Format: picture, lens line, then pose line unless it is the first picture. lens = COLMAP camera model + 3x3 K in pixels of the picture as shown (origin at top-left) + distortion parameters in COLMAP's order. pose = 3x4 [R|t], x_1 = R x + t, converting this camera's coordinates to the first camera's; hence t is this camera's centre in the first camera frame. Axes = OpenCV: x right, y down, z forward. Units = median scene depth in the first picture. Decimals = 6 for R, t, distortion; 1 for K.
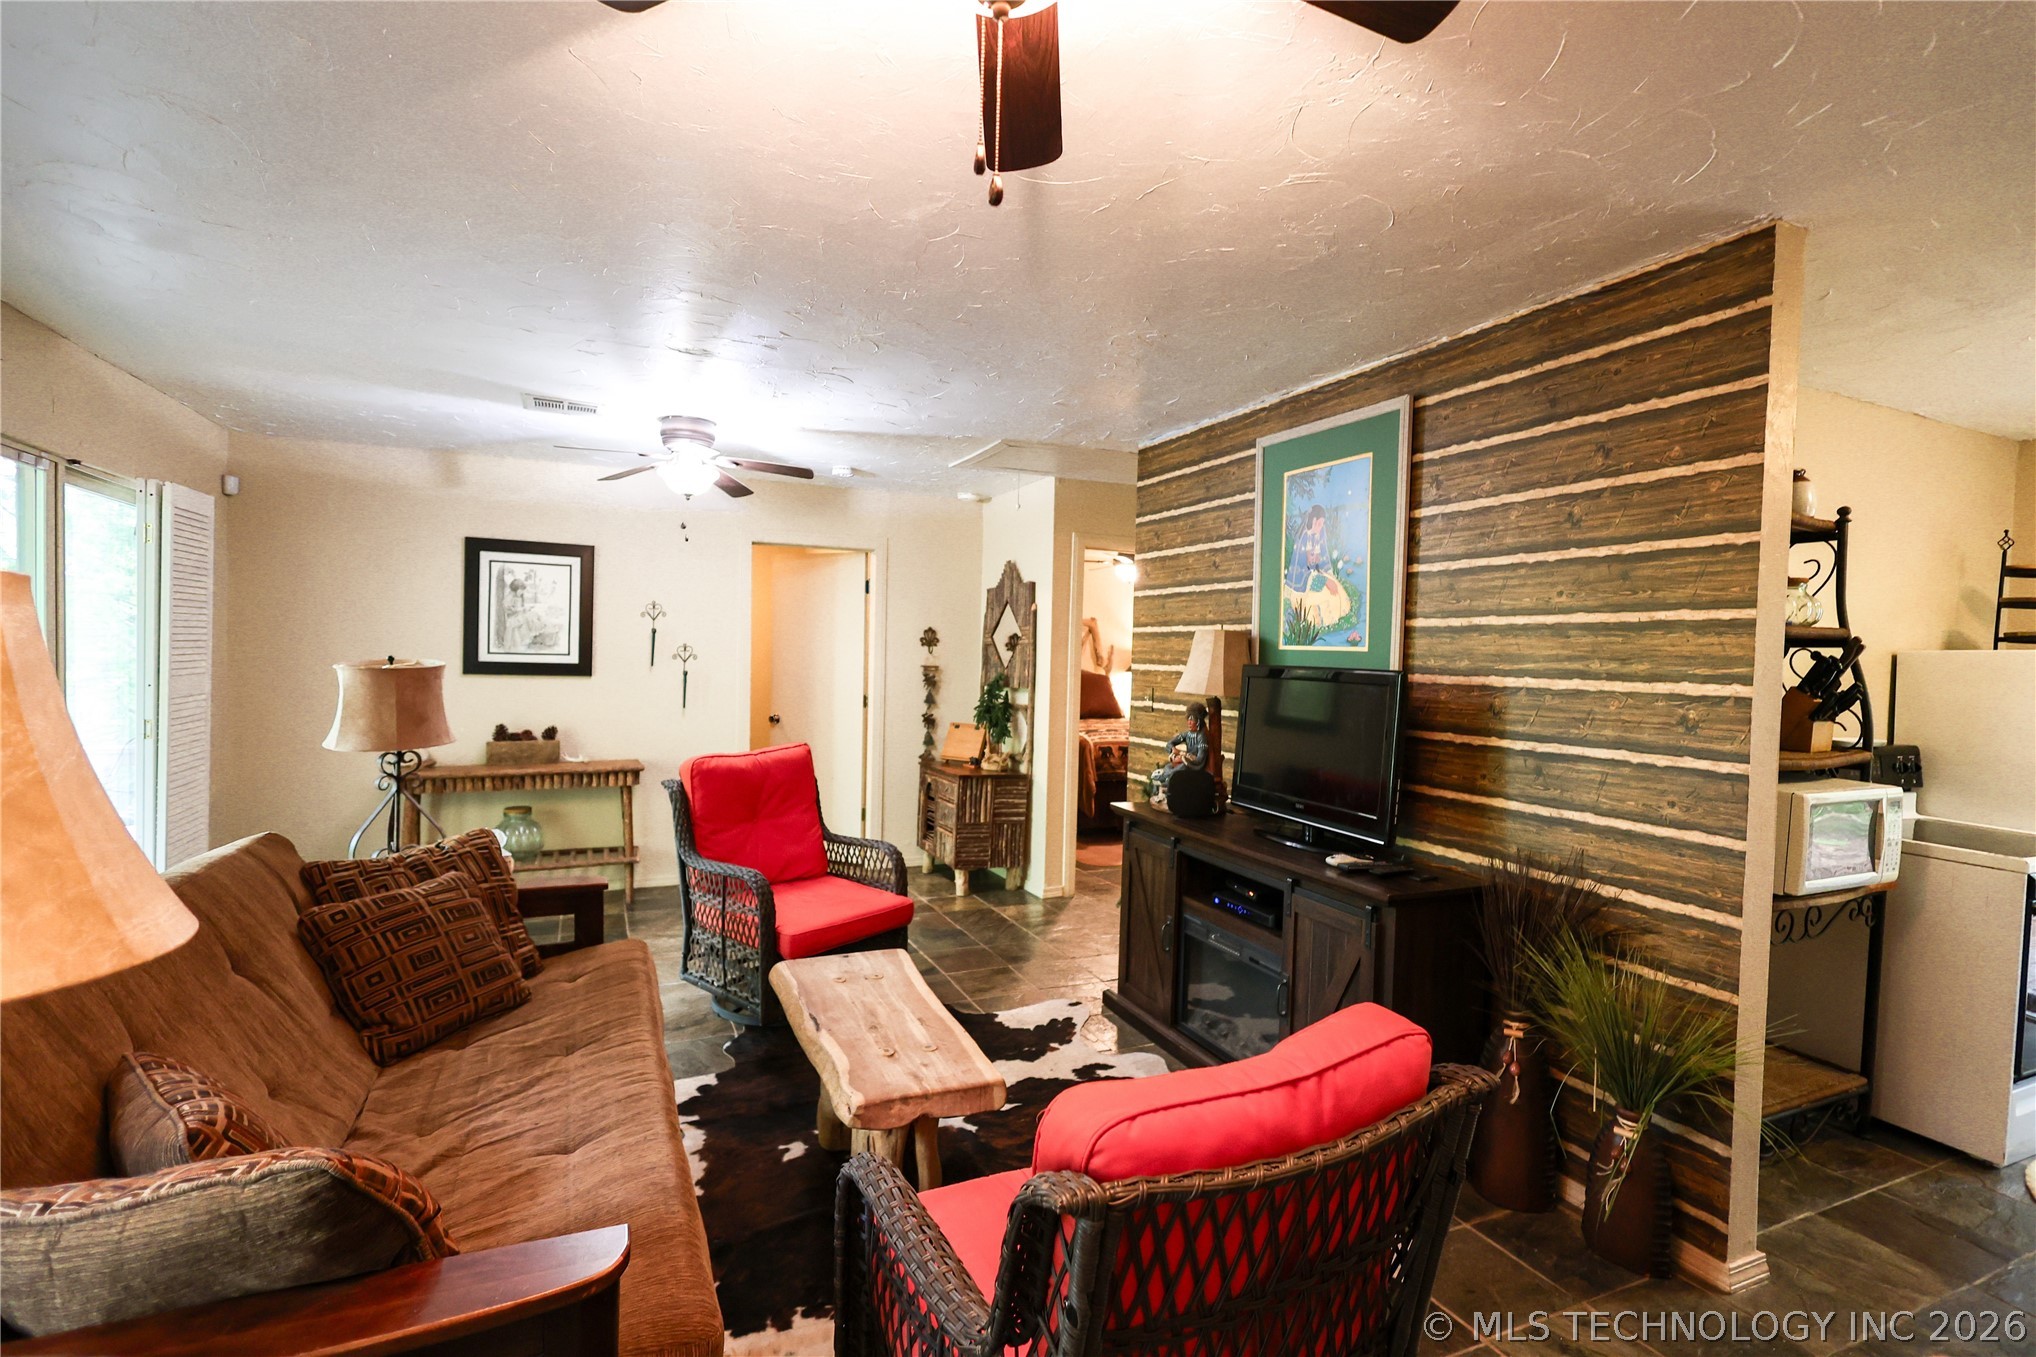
lens RADIAL K [[944.1, 0, 1018.0], [0, 944.1, 678.5], [0, 0, 1]] dist [0.001592, -0.000331]
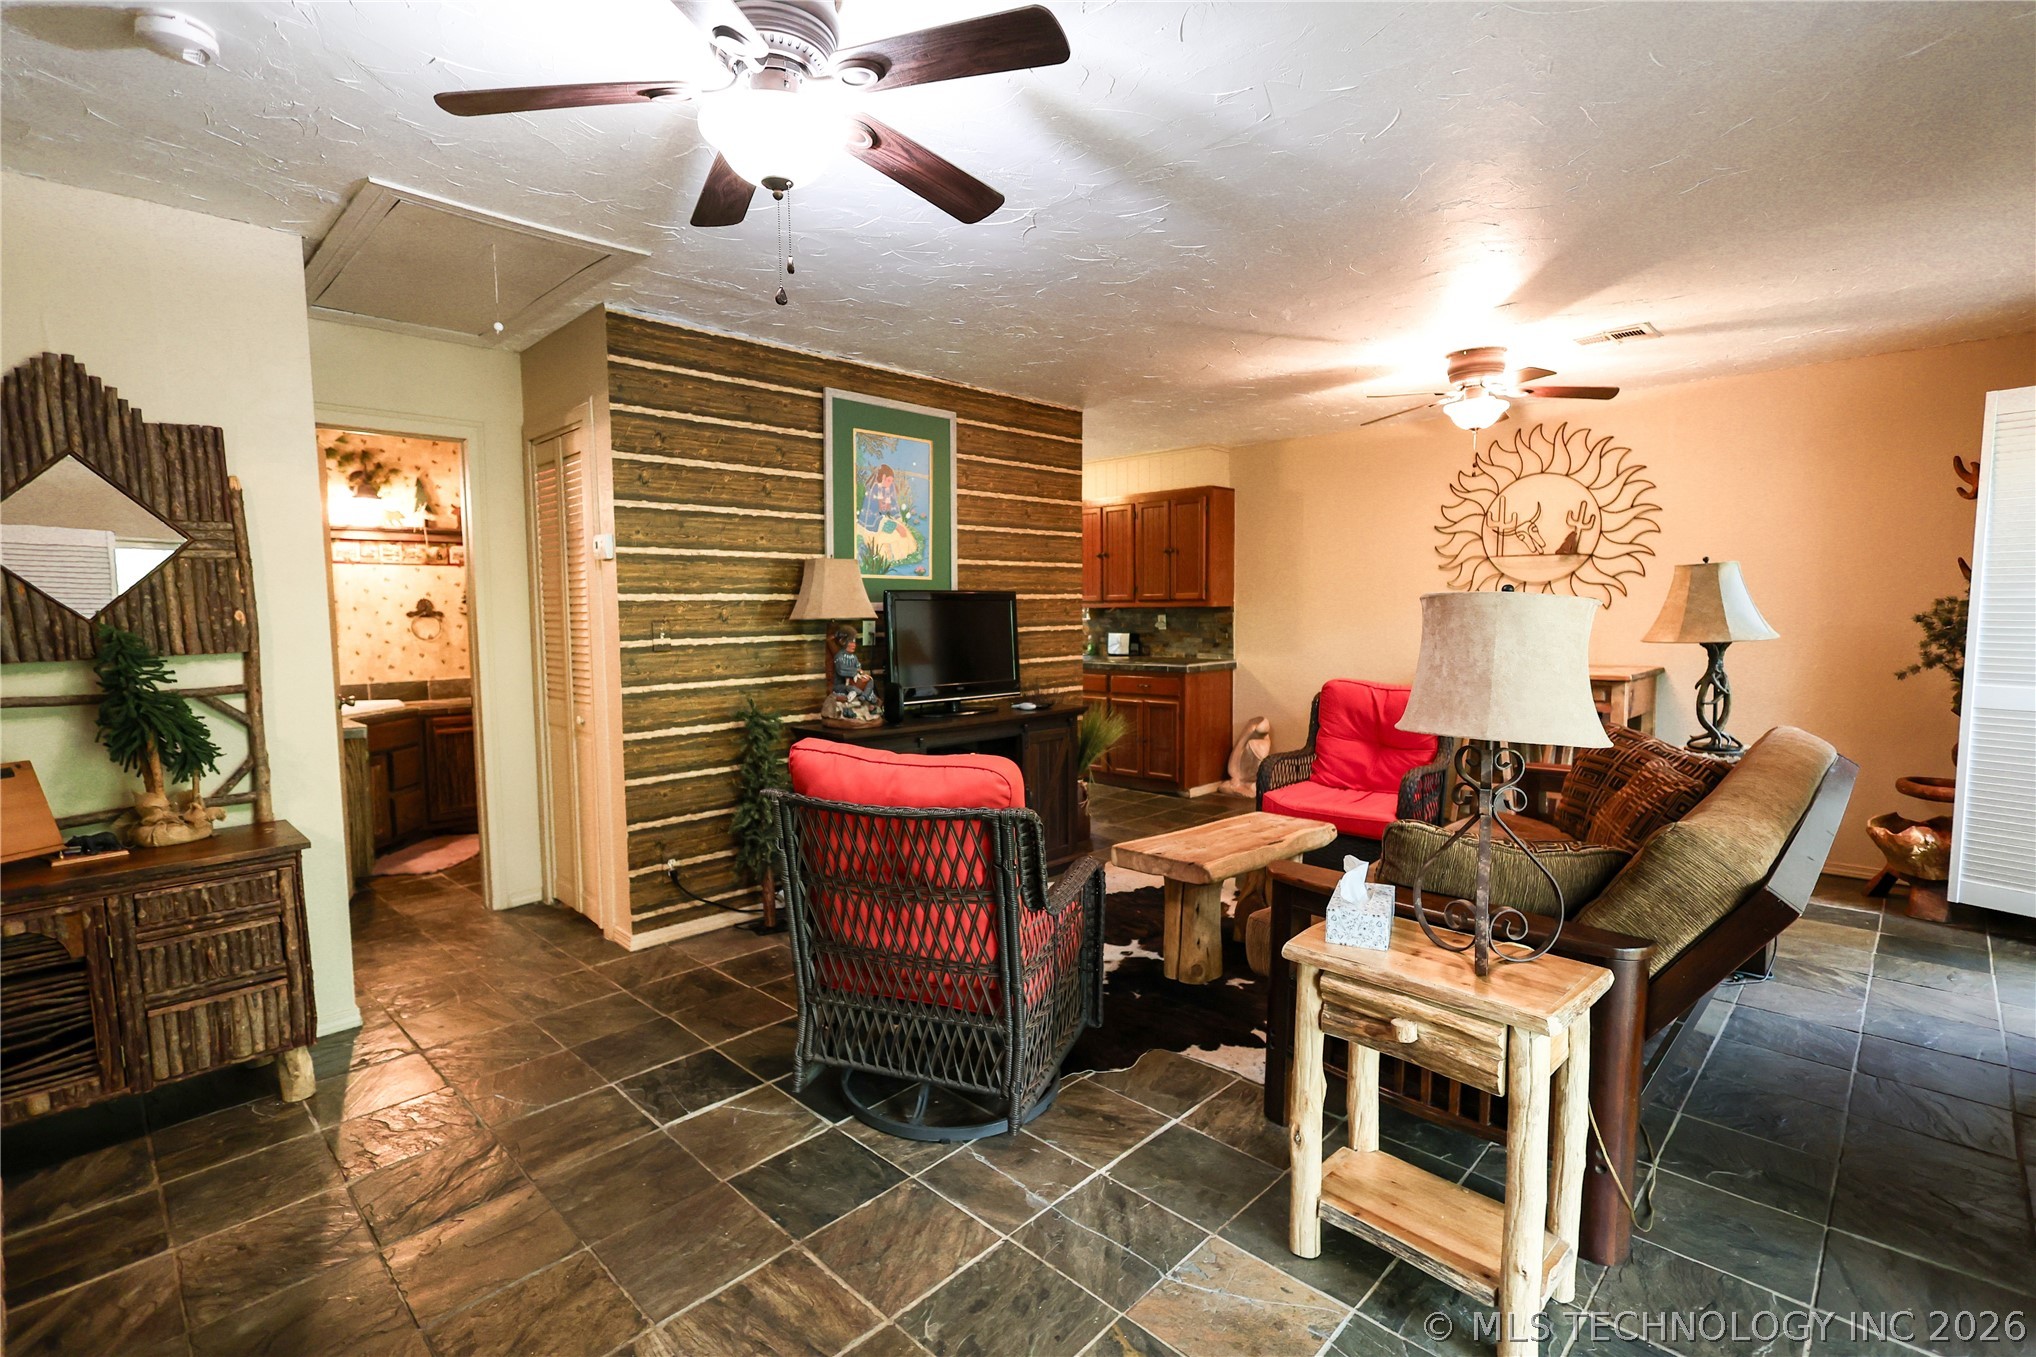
lens RADIAL K [[939.8, 0, 1018.0], [0, 939.8, 678.5], [0, 0, 1]] dist [0.003270, 0.000382]
pose [[-0.363367, -0.096372, 0.926648, -0.931163], [0.022592, 0.993431, 0.112176, -0.033394], [-0.931372, 0.061696, -0.358803, 1.268148]]
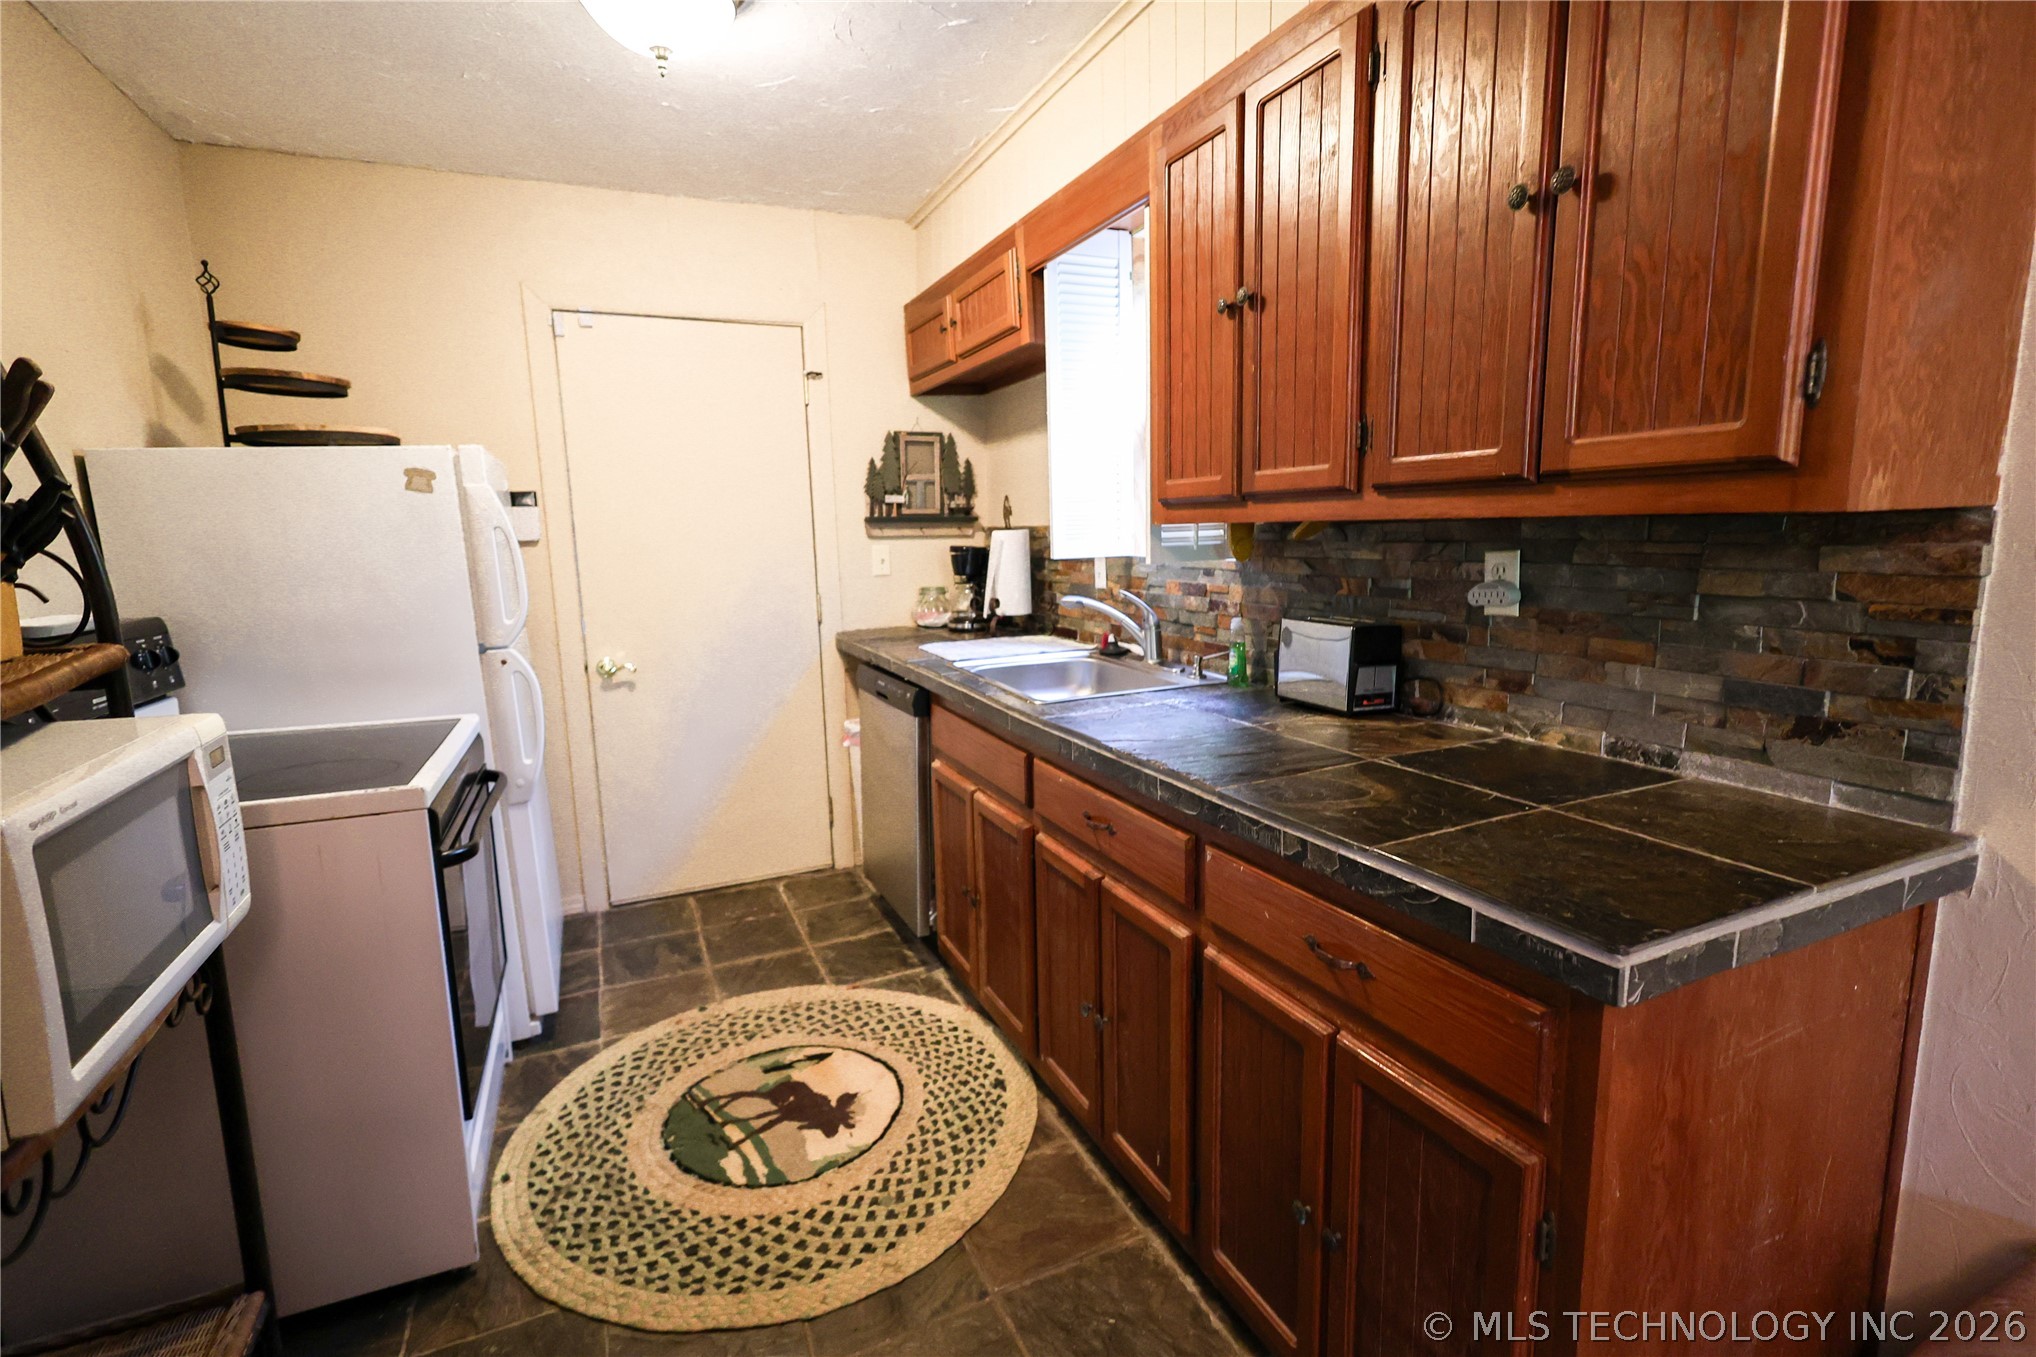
lens RADIAL K [[947.2, 0, 1018.0], [0, 947.2, 678.5], [0, 0, 1]] dist [0.002010, -0.000065]
pose [[0.004858, -0.188320, 0.982096, 0.384013], [0.050667, 0.980892, 0.187839, 0.026527], [-0.998704, 0.048848, 0.014307, 0.474104]]
